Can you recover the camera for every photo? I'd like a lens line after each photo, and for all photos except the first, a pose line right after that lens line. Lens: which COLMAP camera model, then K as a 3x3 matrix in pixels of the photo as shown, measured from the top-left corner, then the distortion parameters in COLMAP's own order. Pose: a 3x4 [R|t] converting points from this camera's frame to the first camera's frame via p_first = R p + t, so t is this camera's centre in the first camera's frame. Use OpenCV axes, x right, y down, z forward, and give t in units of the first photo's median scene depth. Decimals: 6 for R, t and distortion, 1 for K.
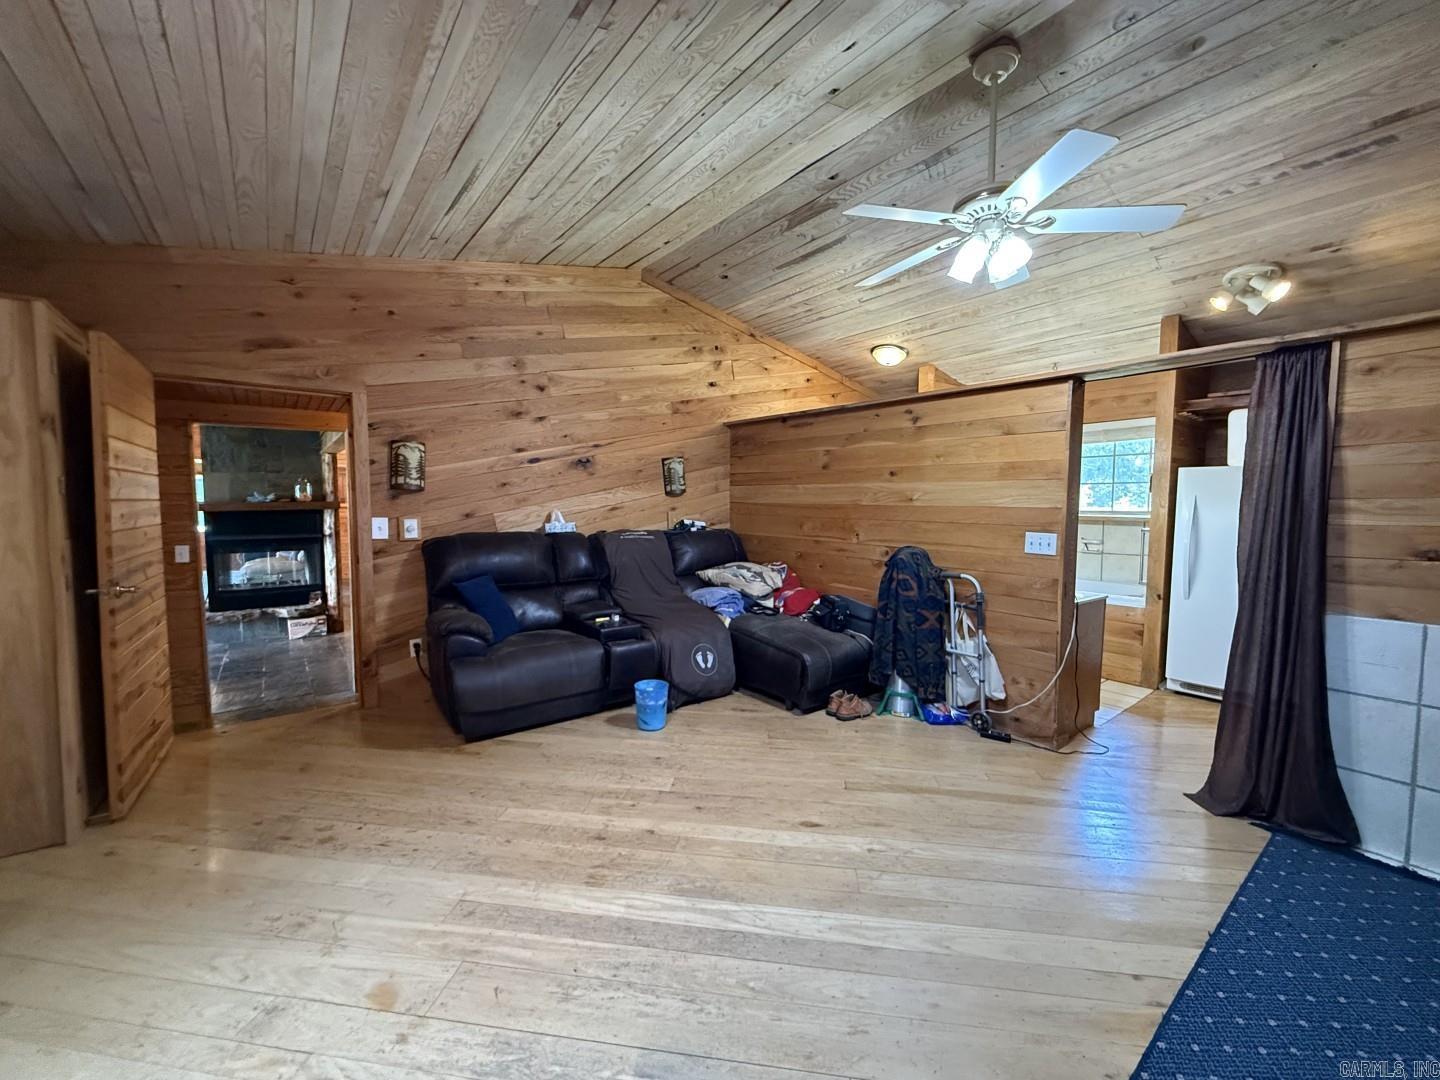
lens RADIAL K [[575.2, 0, 715.7], [0, 575.2, 541.5], [0, 0, 1]] dist [-0.001868, 0.000140]
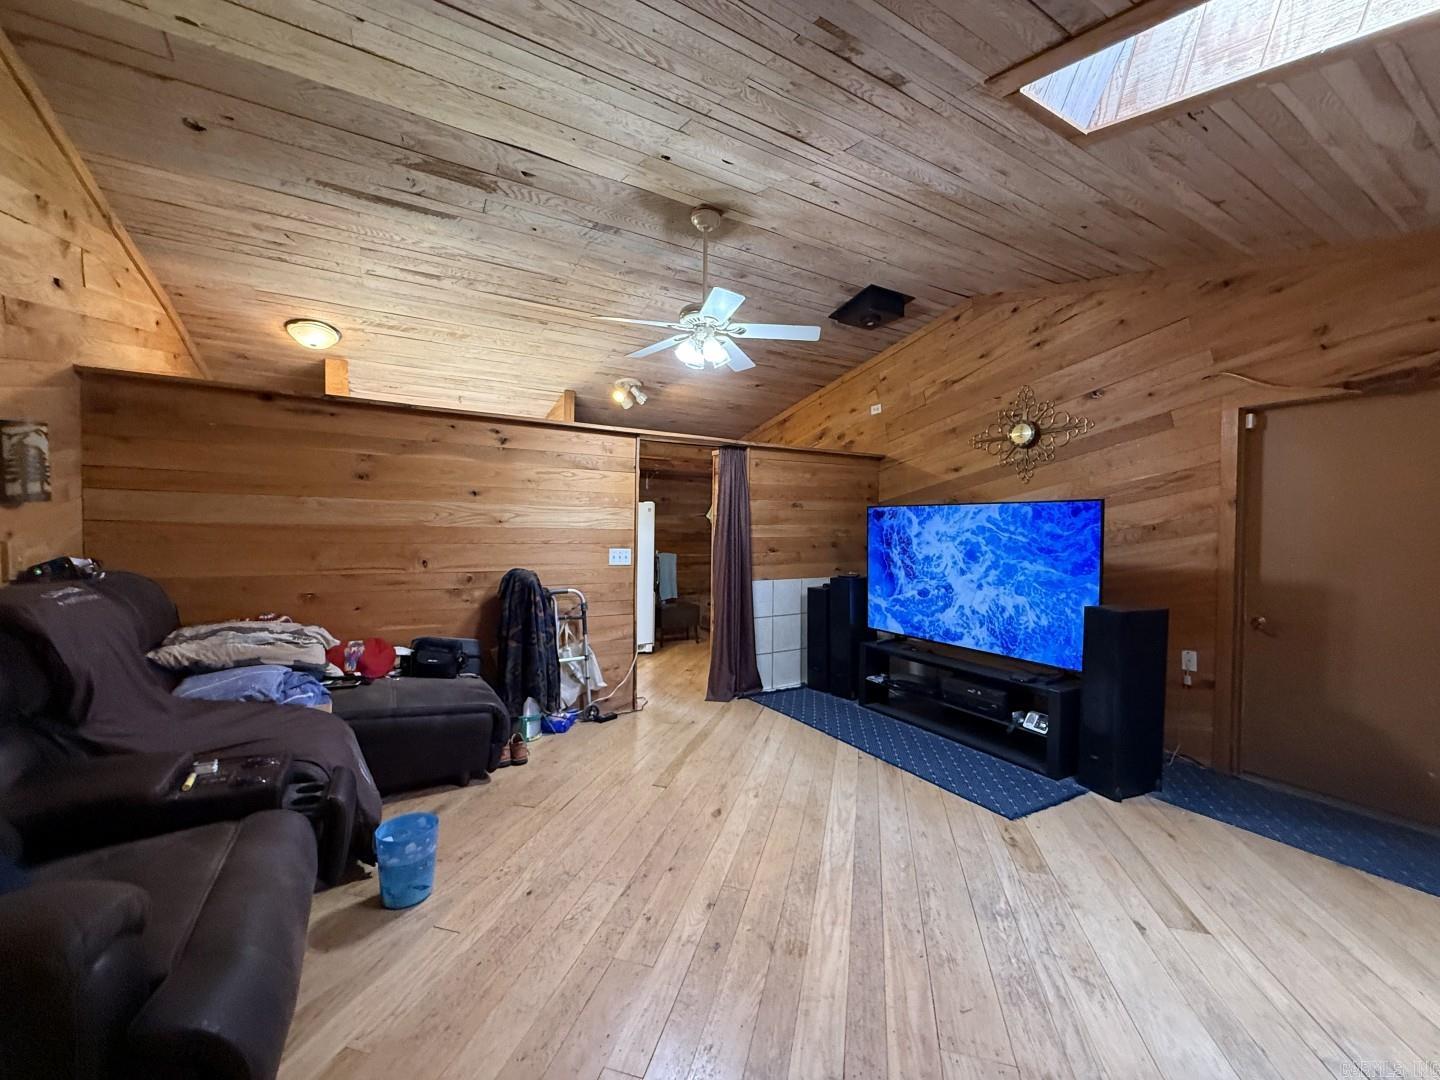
lens RADIAL K [[575.2, 0, 716.0], [0, 575.2, 540.9], [0, 0, 1]] dist [-0.001868, 0.000140]
pose [[0.124985, -0.026425, 0.991807, -0.629436], [0.056000, 0.998240, 0.019539, -0.041378], [-0.990577, 0.053099, 0.126244, 0.558853]]
